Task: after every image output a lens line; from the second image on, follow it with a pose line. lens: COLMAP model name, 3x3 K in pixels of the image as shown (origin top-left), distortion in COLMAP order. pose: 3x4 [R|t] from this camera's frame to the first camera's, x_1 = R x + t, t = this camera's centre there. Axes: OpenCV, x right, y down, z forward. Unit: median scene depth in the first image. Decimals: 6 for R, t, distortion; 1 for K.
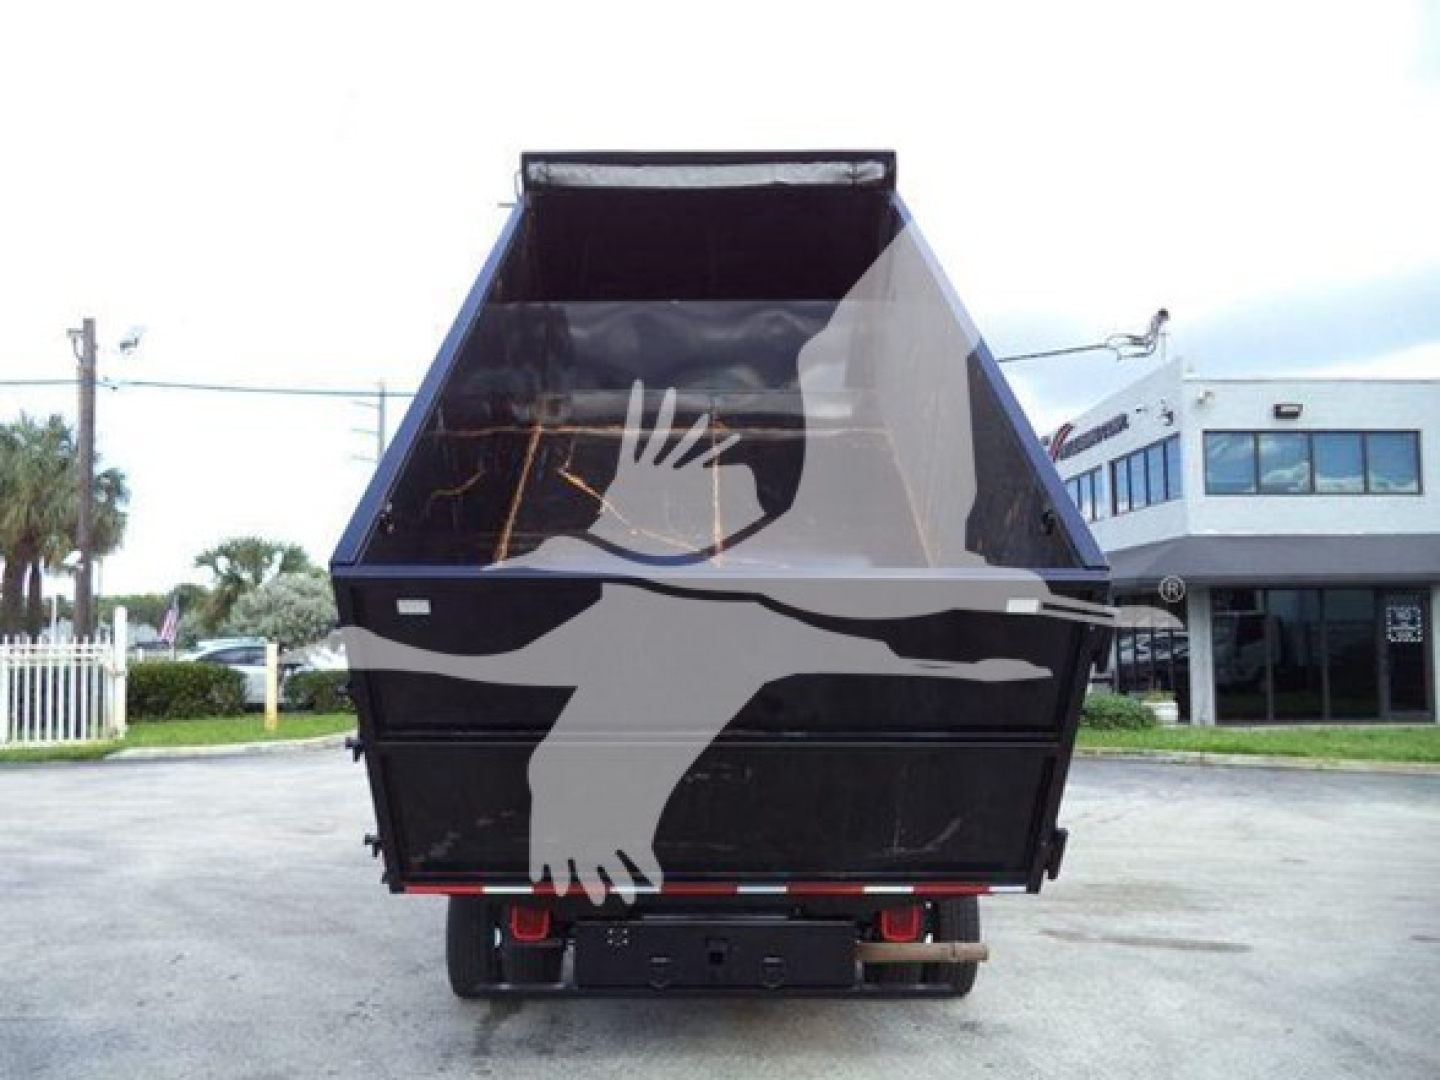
lens RADIAL K [[1163.8, 0, 720.0], [0, 1163.8, 540.0], [0, 0, 1]] dist [-0.022756, -0.005171]
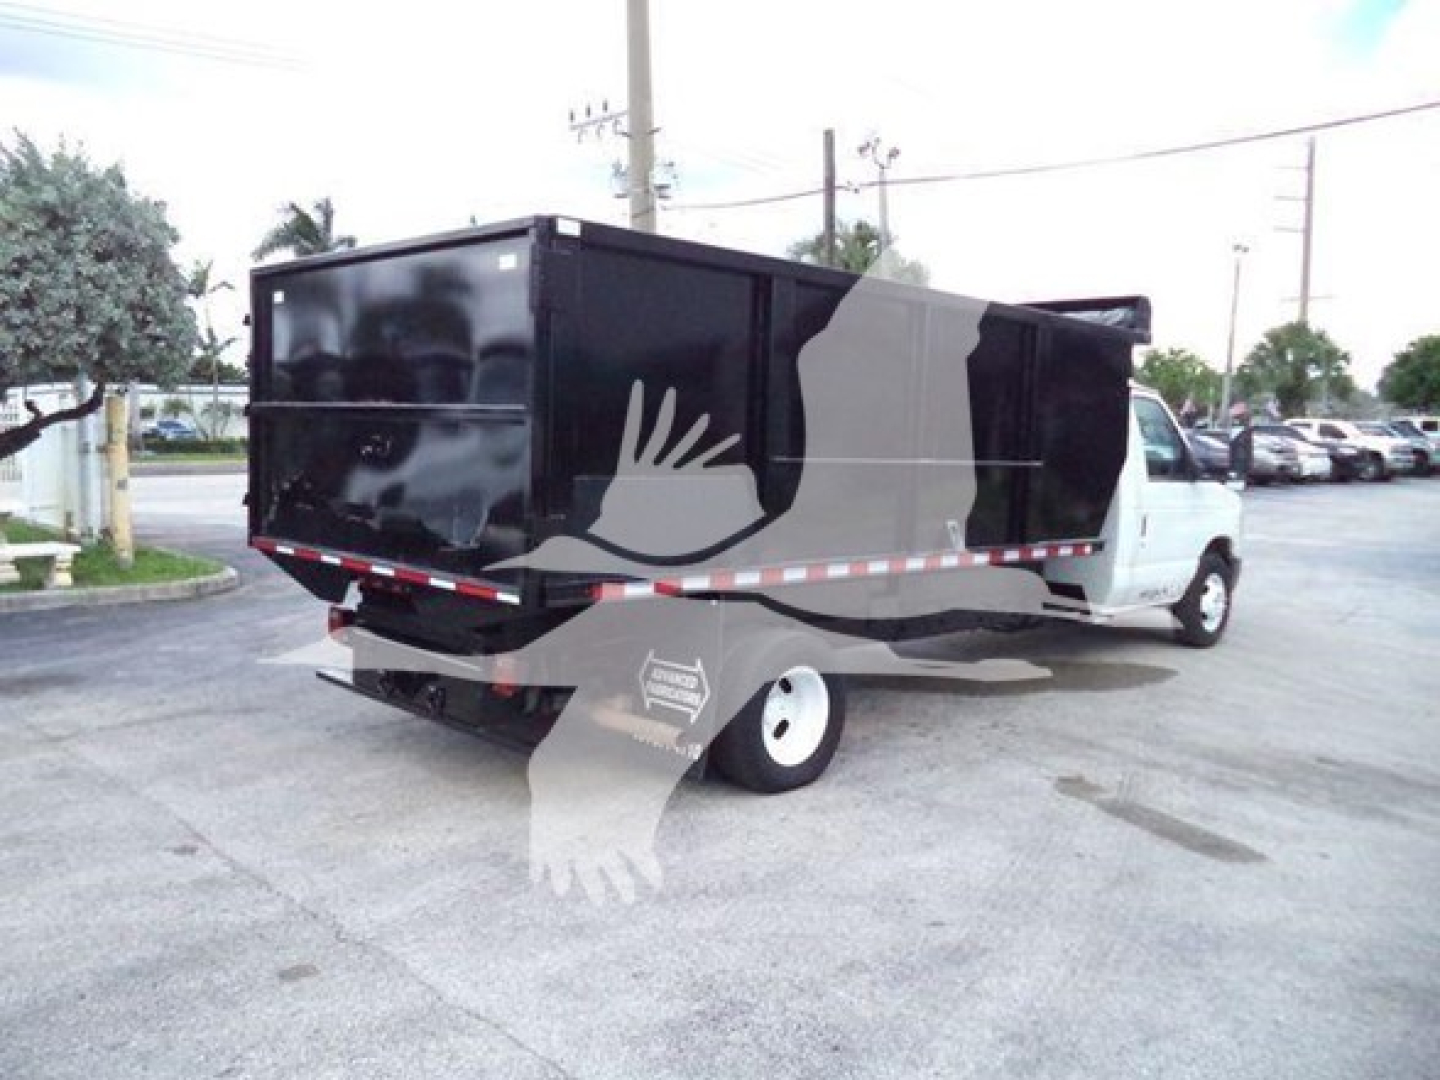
lens RADIAL K [[1163.8, 0, 720.0], [0, 1163.8, 540.0], [0, 0, 1]] dist [-0.022756, -0.005171]
pose [[0.706718, 0.091088, -0.701607, 0.711233], [0.035992, 0.985765, 0.164233, 0.039394], [0.706579, -0.141318, 0.693380, 0.324836]]
